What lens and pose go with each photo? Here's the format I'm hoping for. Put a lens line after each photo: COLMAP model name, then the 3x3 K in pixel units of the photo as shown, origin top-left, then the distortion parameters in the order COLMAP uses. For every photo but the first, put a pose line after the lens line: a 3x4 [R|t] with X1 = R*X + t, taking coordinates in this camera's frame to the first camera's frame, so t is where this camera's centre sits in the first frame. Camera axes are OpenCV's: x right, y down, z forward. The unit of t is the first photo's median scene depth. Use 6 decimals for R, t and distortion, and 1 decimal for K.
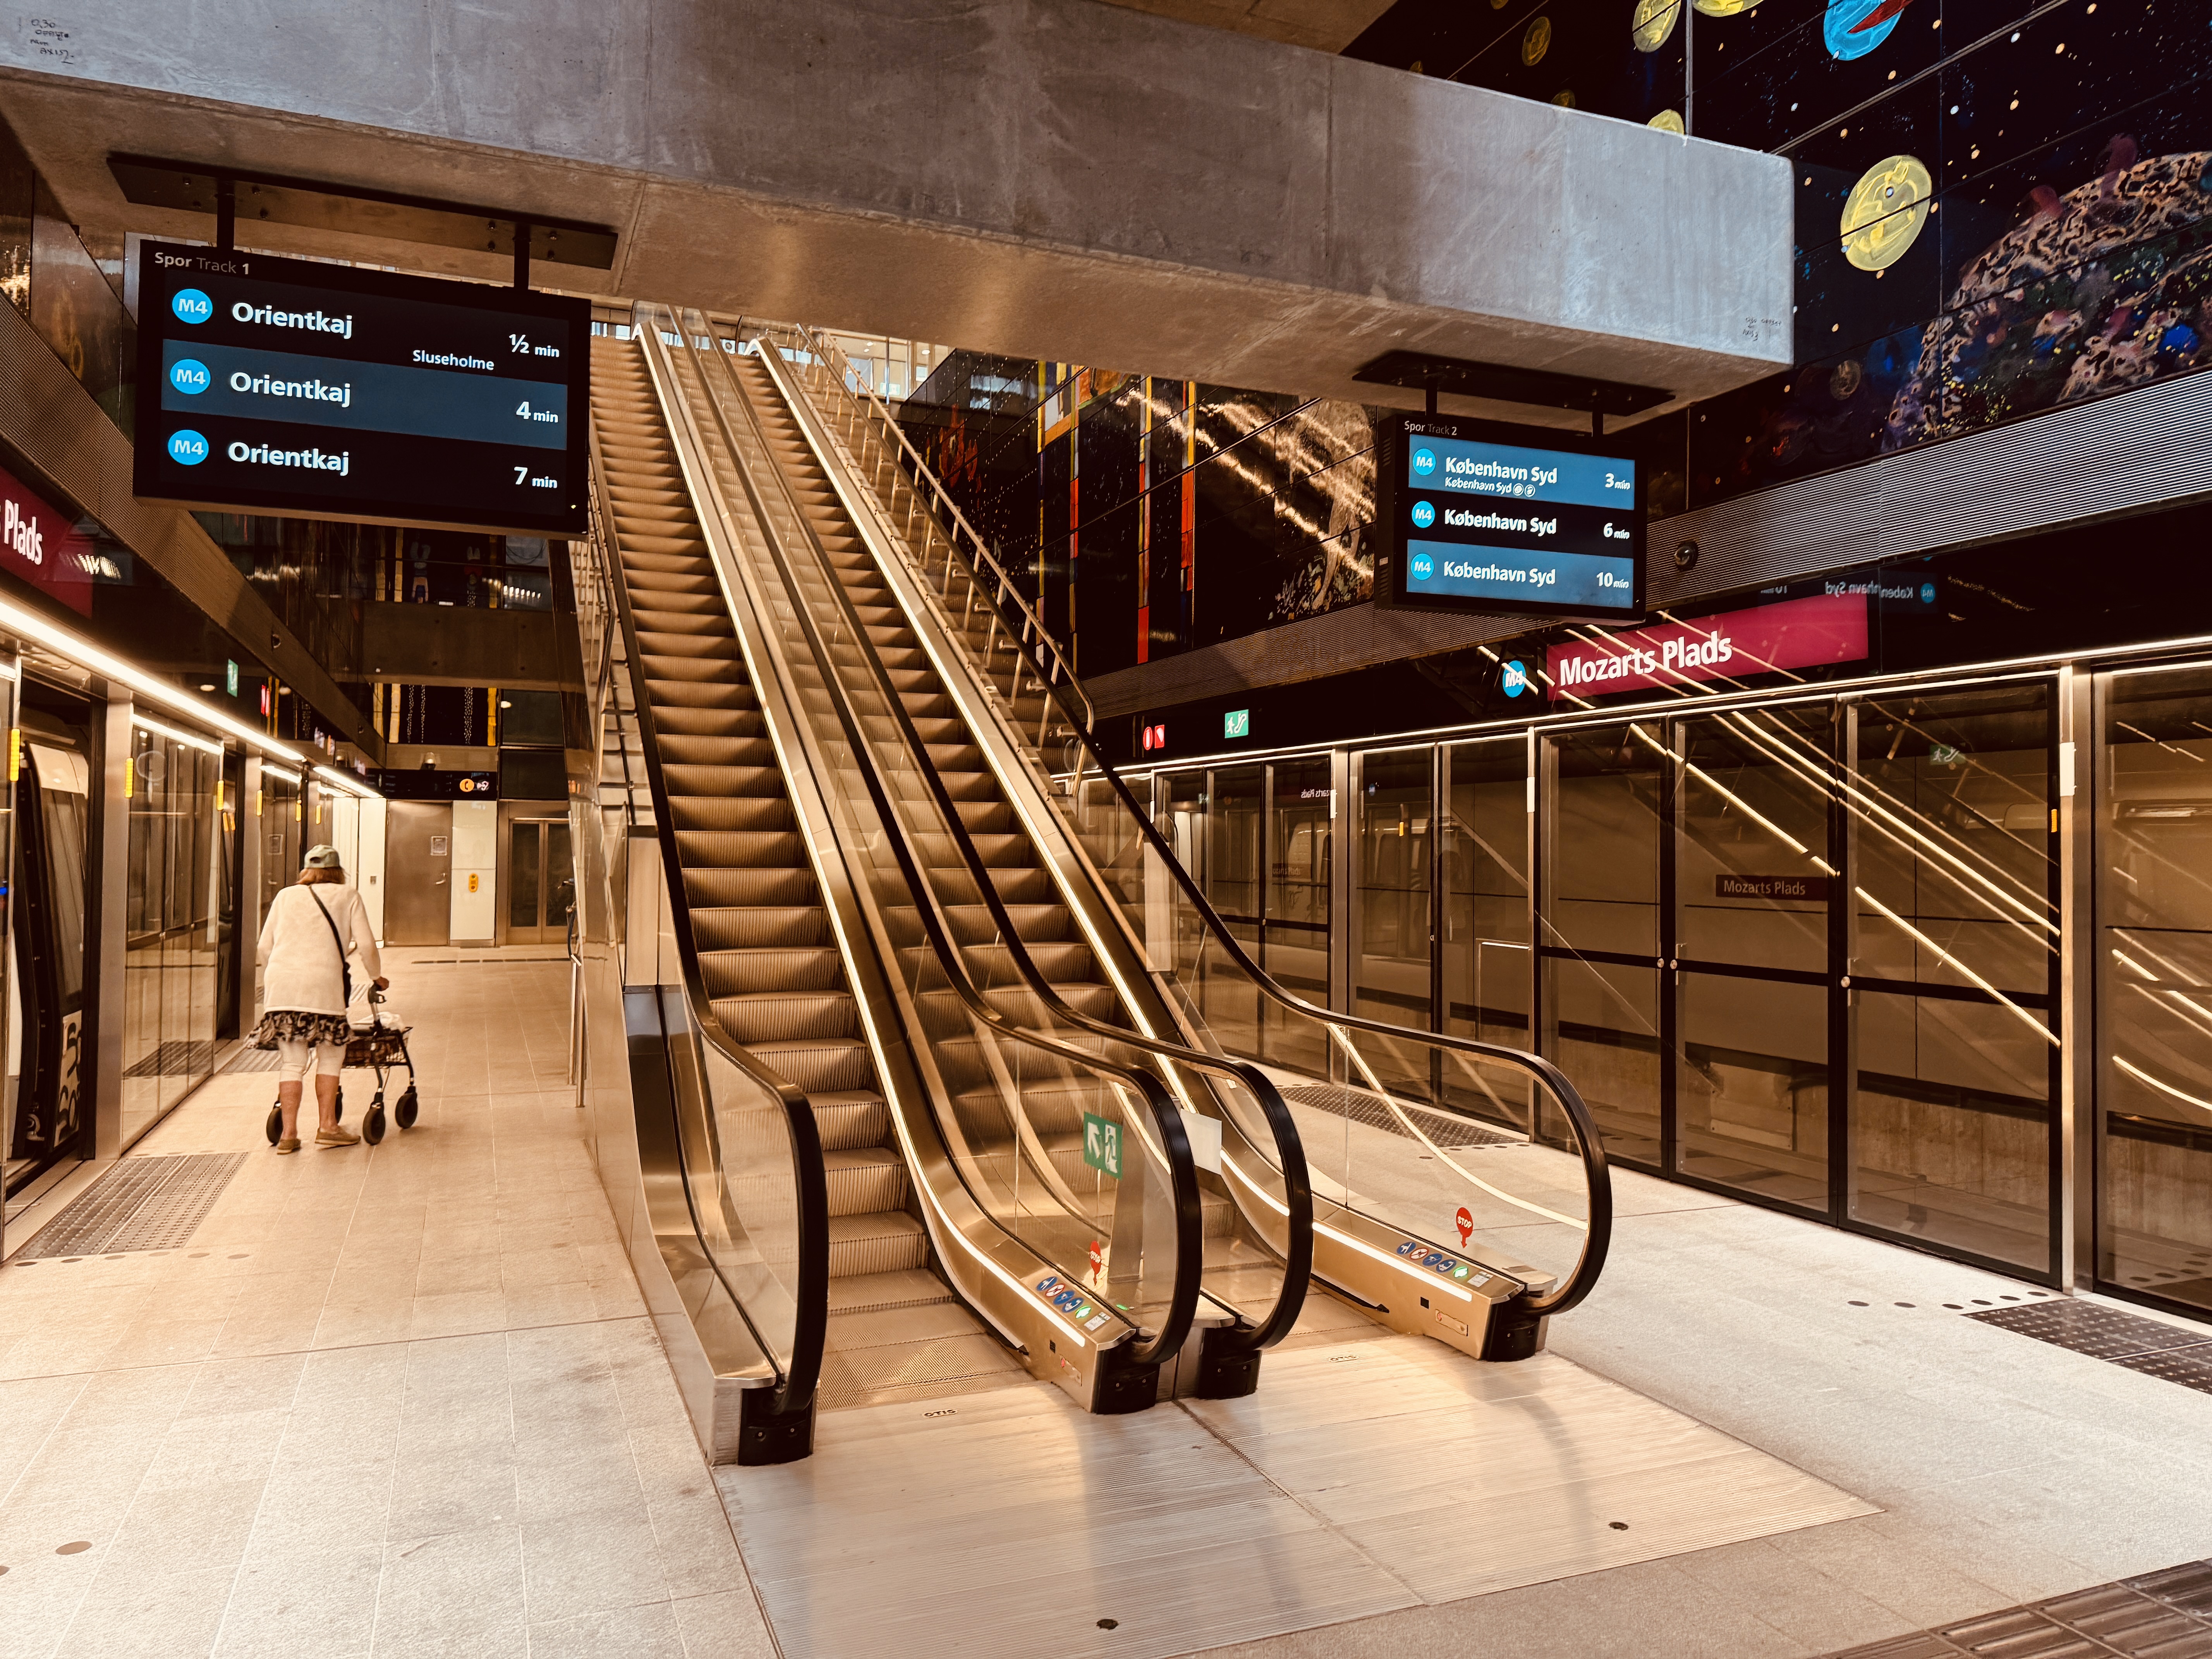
lens RADIAL K [[1544.9, 0, 1101.5], [0, 1544.9, 825.9], [0, 0, 1]] dist [0.049223, -0.066953]
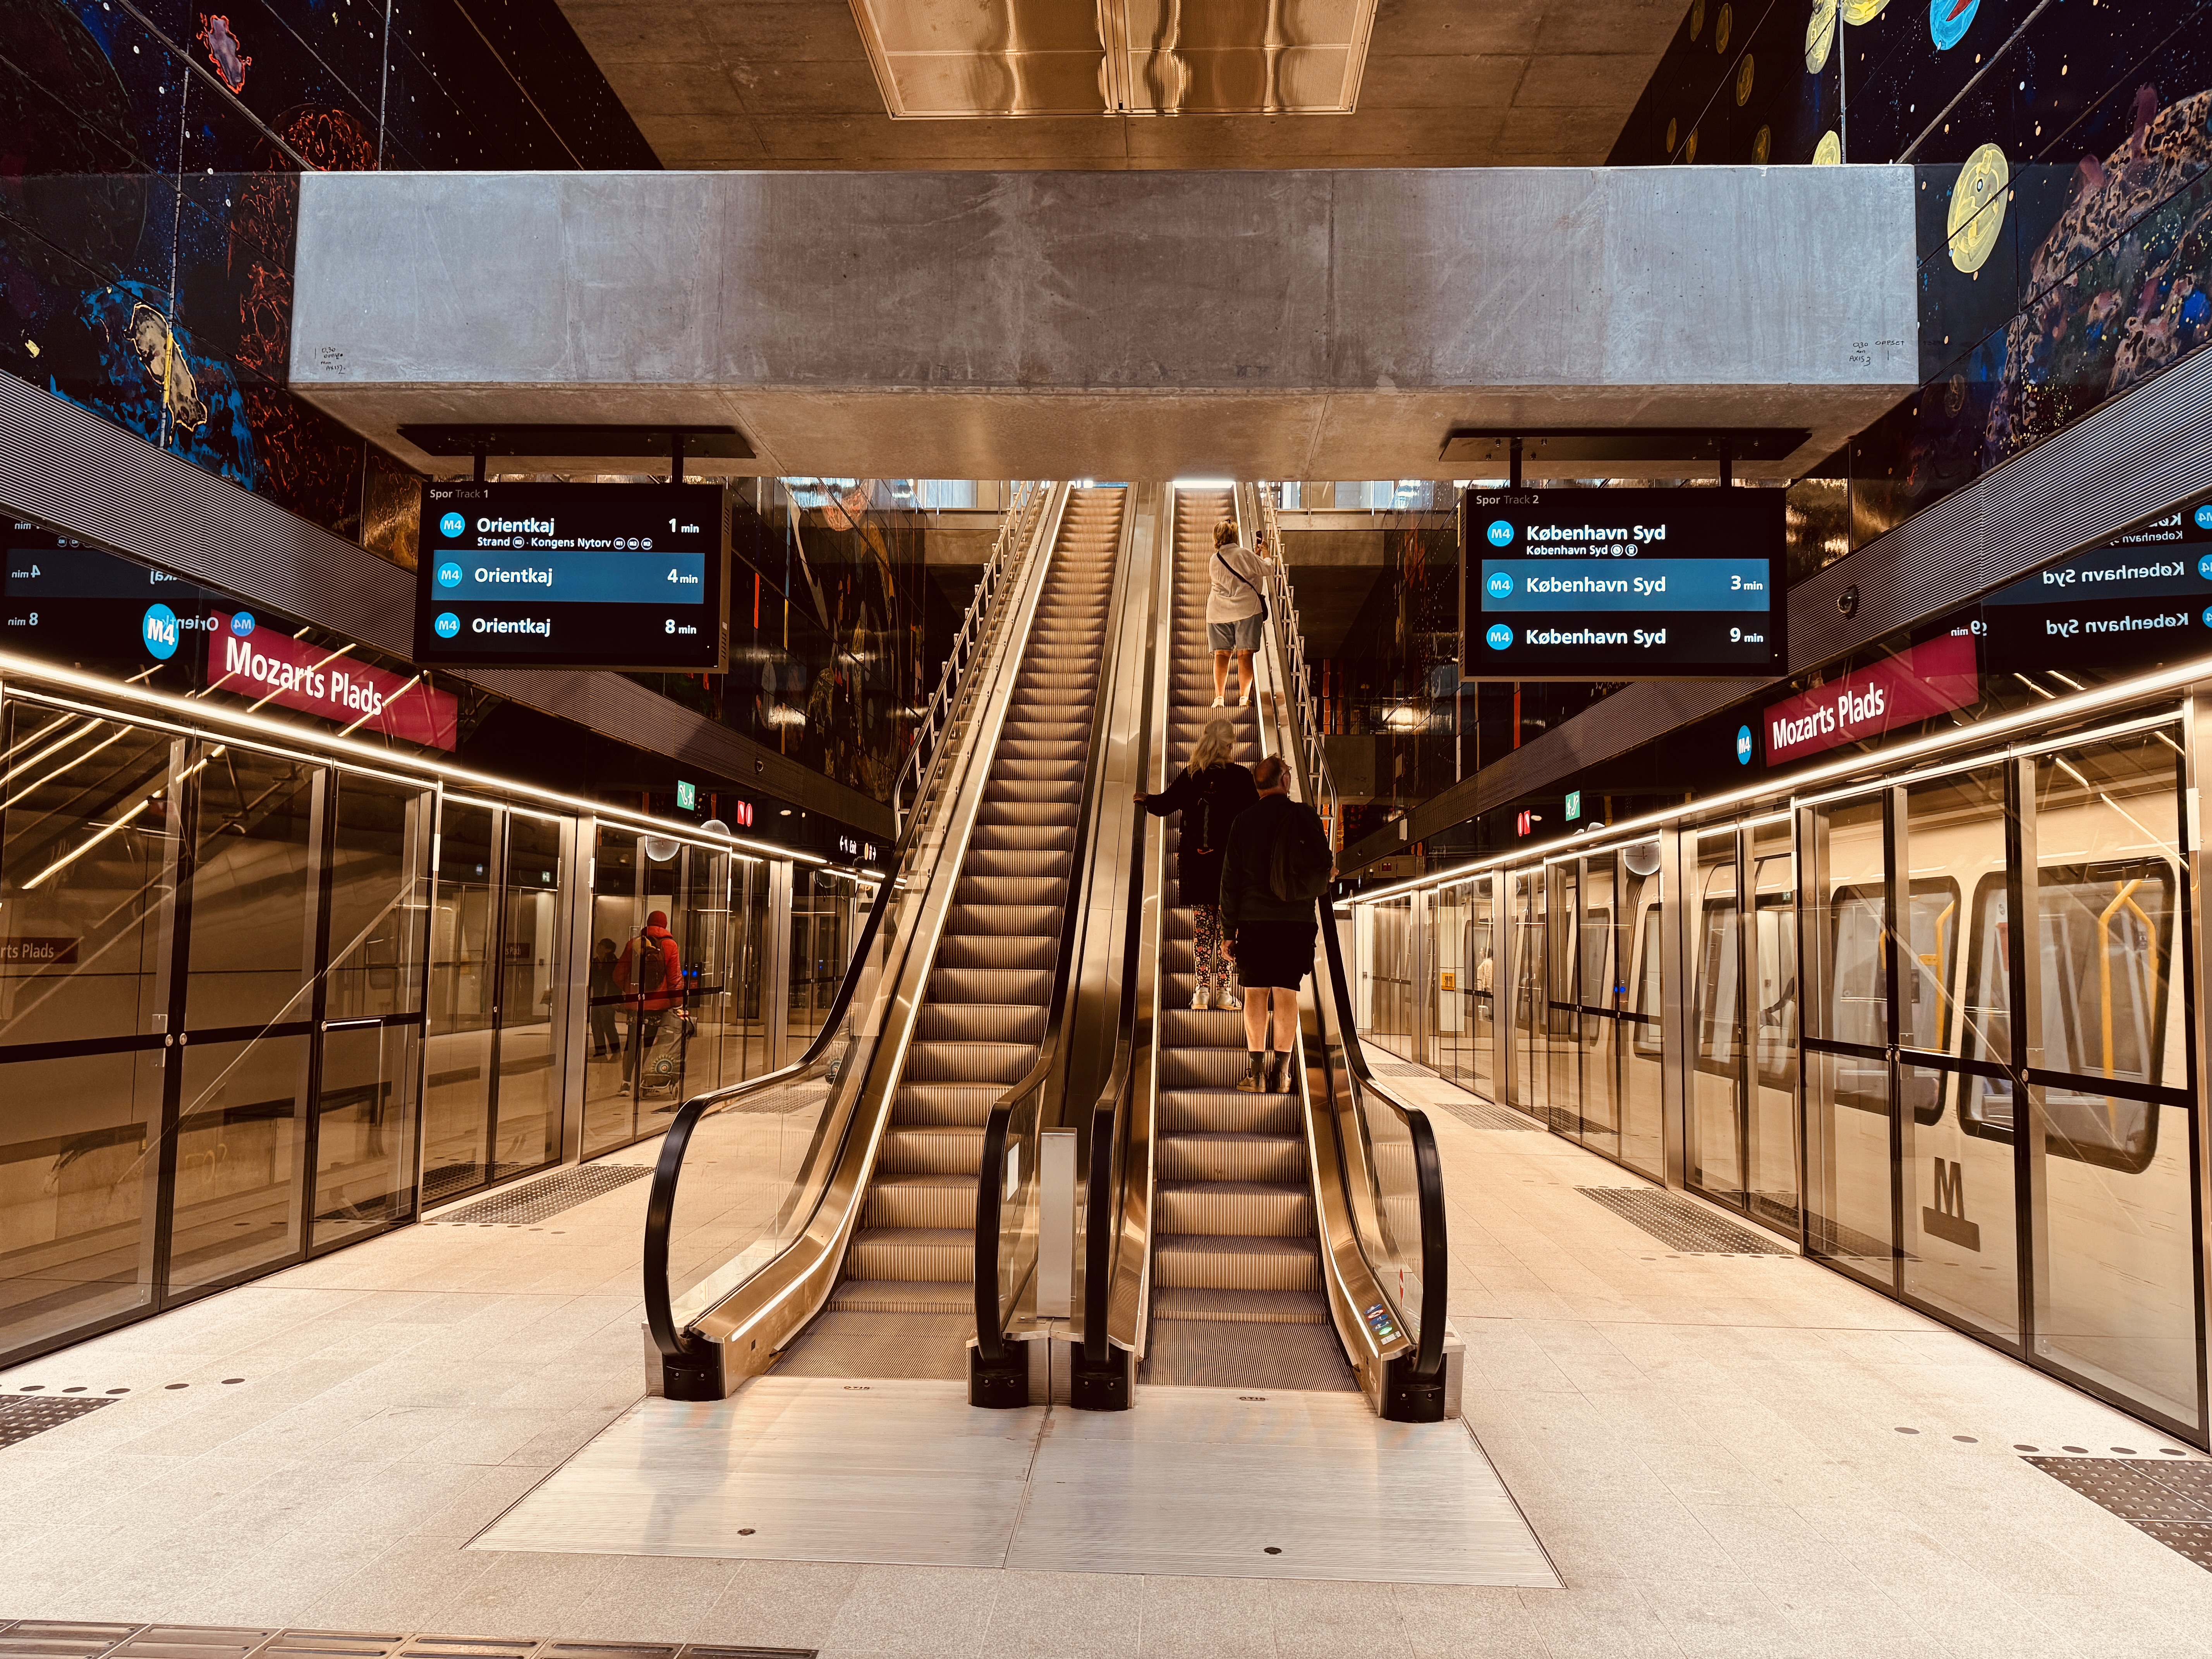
lens RADIAL K [[1544.9, 0, 1111.5], [0, 1544.9, 846.6], [0, 0, 1]] dist [0.049223, -0.066953]
pose [[0.907880, -0.021397, -0.418685, 0.472098], [-0.001760, 0.998493, -0.054845, 0.027061], [0.419227, 0.050530, 0.906474, -0.004804]]
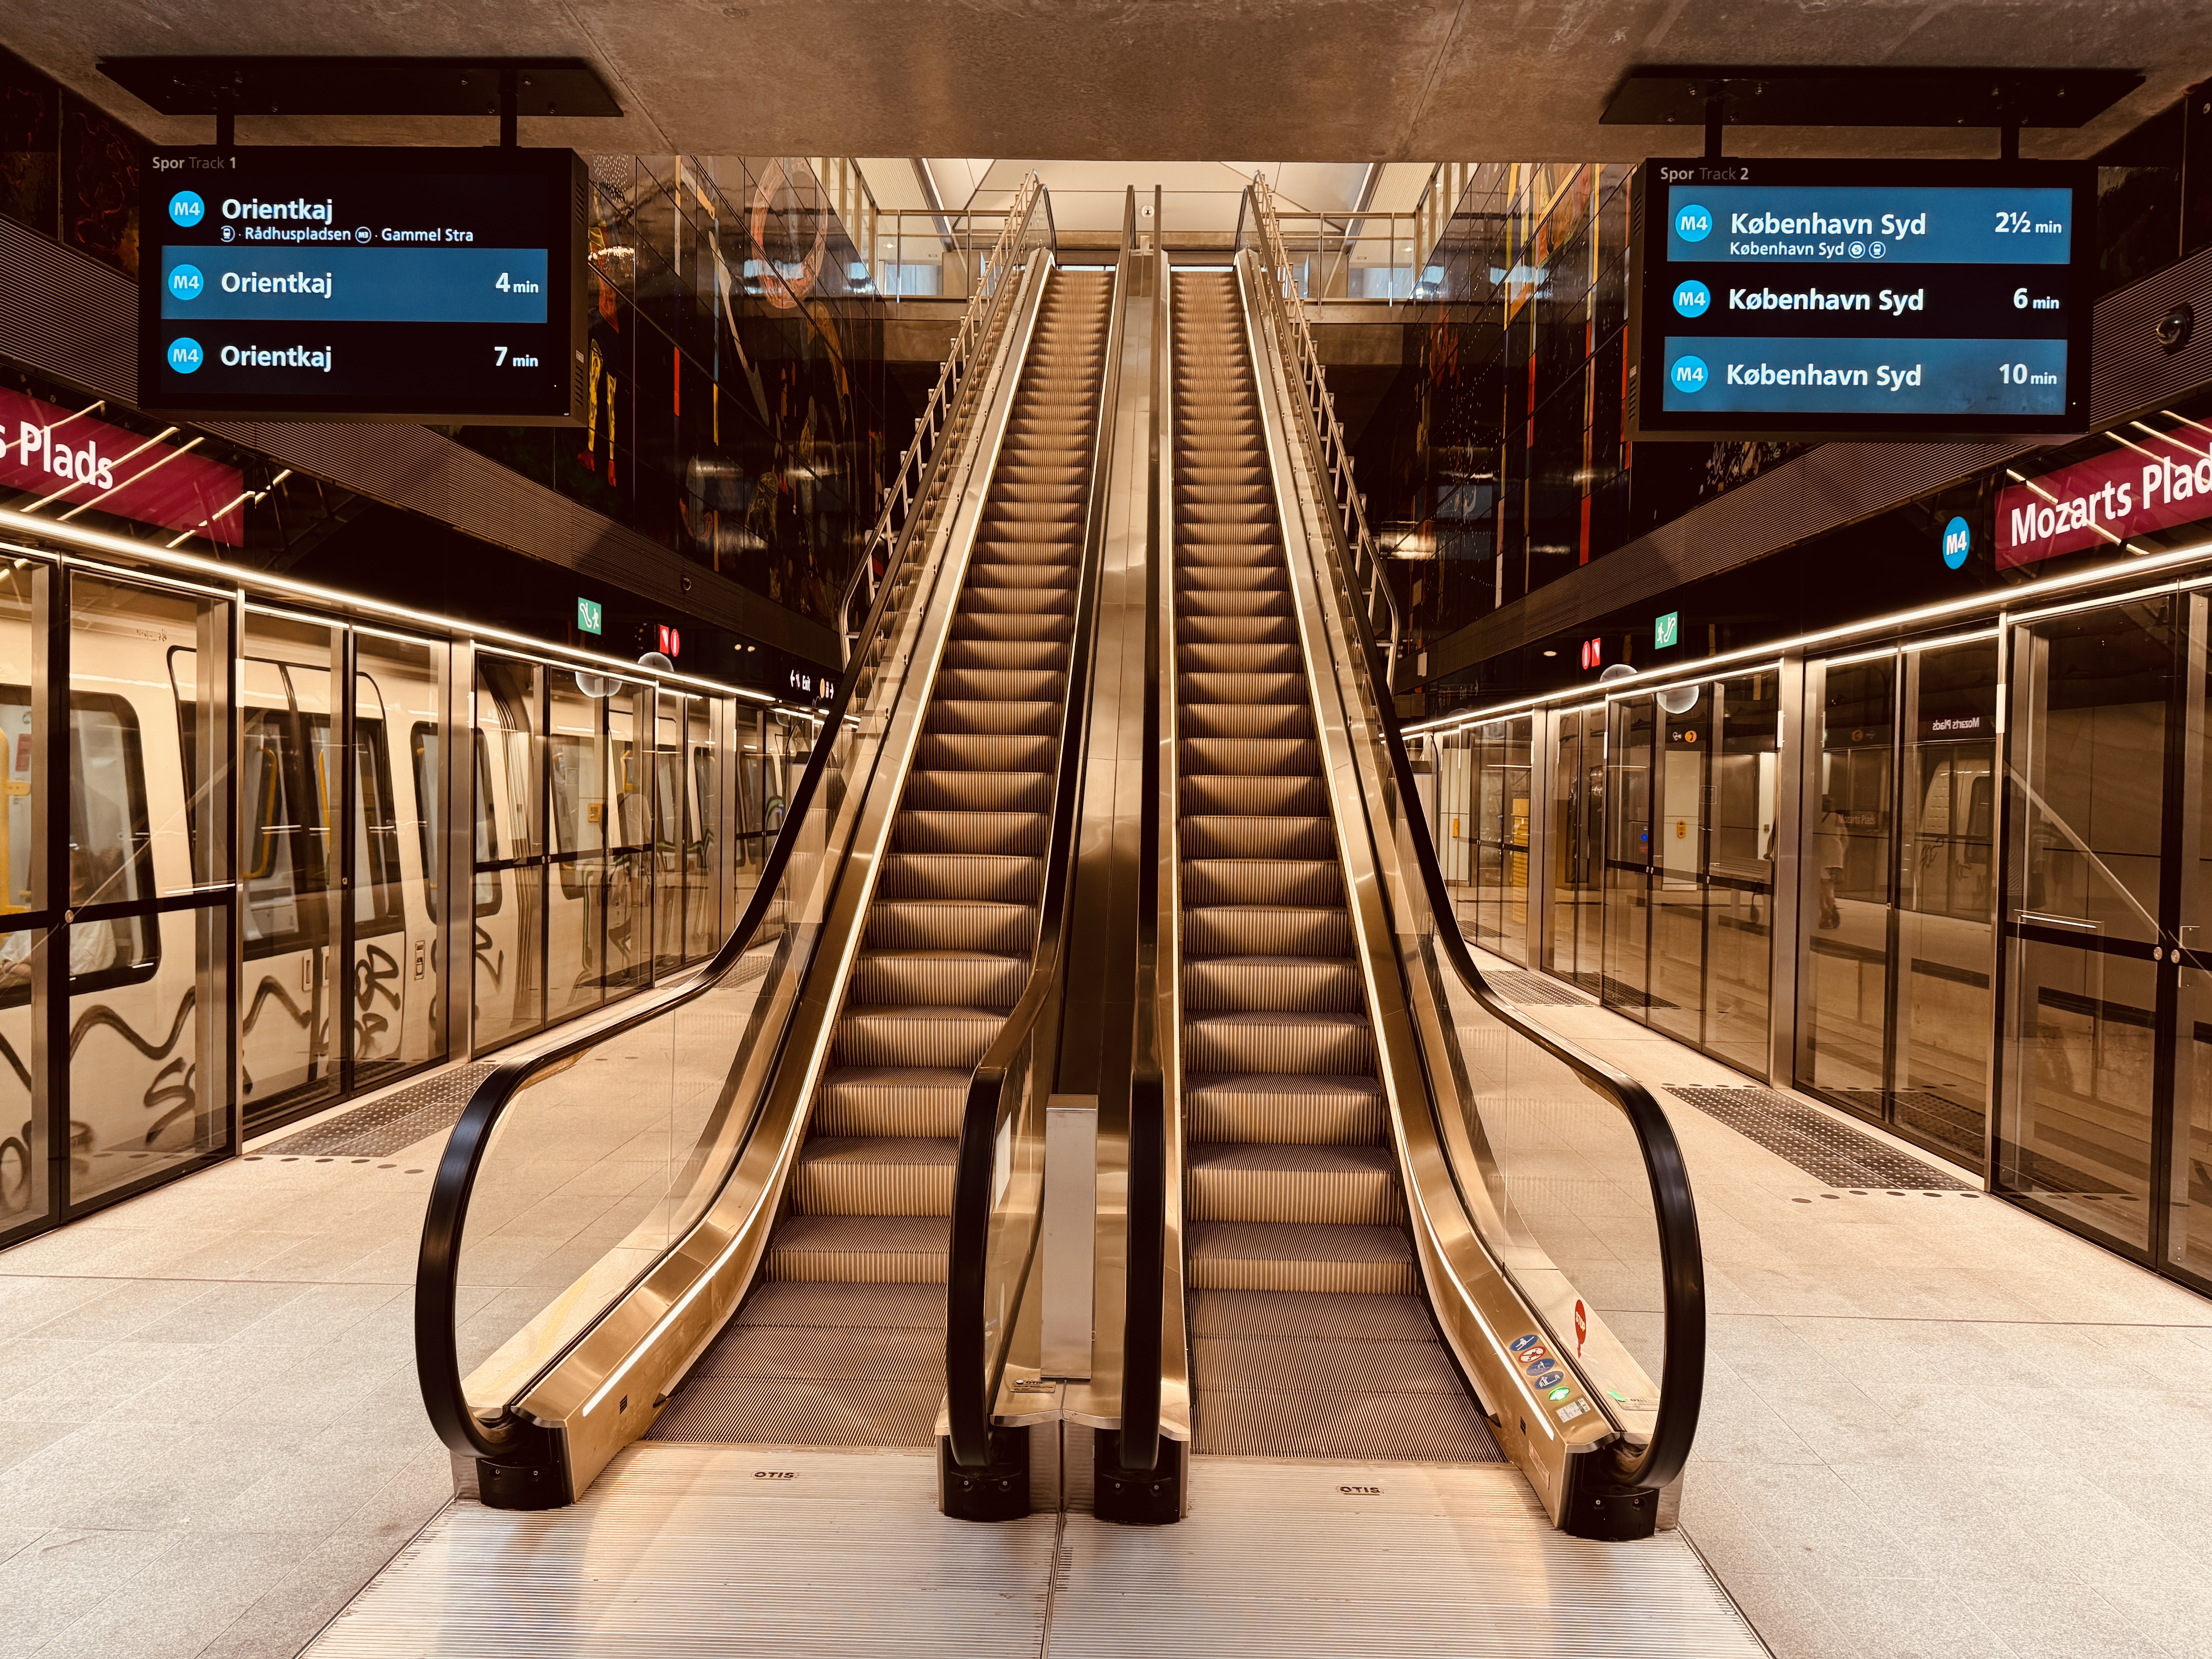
lens RADIAL K [[1544.9, 0, 1112.6], [0, 1544.9, 826.3], [0, 0, 1]] dist [0.049223, -0.066953]
pose [[0.916030, 0.016039, -0.400790, 0.303845], [-0.001670, 0.999344, 0.036176, 0.014105], [0.401107, -0.032469, 0.915456, 0.290117]]
